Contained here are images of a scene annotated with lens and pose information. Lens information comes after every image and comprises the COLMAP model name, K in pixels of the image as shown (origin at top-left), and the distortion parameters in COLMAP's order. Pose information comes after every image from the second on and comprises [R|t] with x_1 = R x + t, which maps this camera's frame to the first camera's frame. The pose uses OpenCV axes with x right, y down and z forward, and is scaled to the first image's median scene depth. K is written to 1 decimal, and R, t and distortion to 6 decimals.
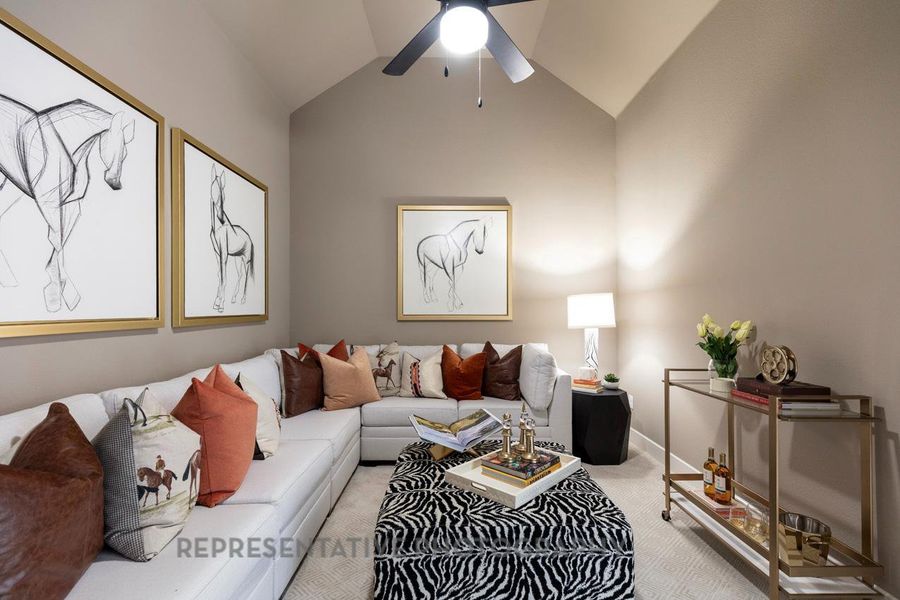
lens RADIAL K [[405.0, 0, 451.1], [0, 405.0, 303.8], [0, 0, 1]] dist [-0.000013, 0.001111]
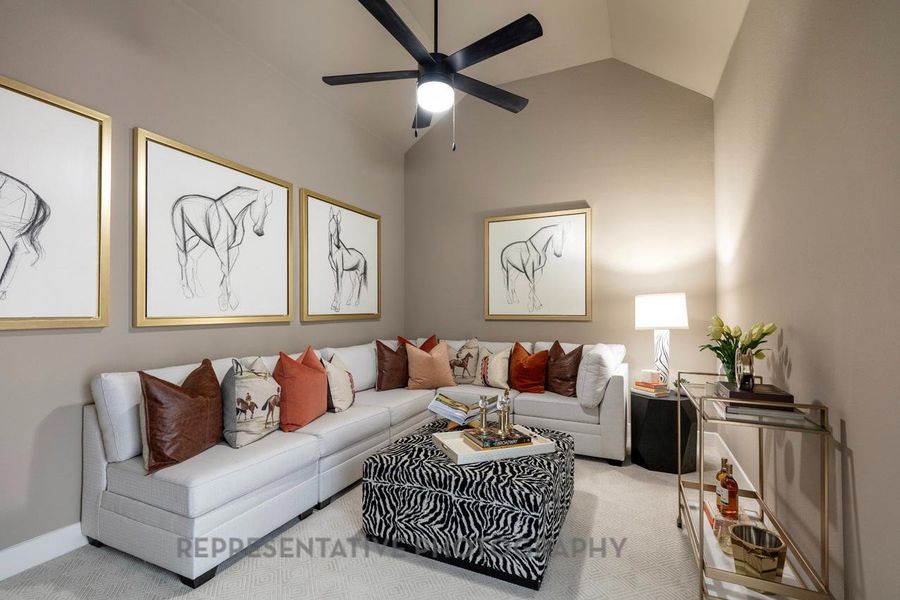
lens RADIAL K [[405.0, 0, 448.8], [0, 405.0, 303.1], [0, 0, 1]] dist [-0.000013, 0.001111]
pose [[0.902533, -0.006269, -0.430574, 0.486378], [0.004916, 0.999979, -0.004255, -0.001402], [0.430592, 0.001723, 0.902545, -0.123884]]
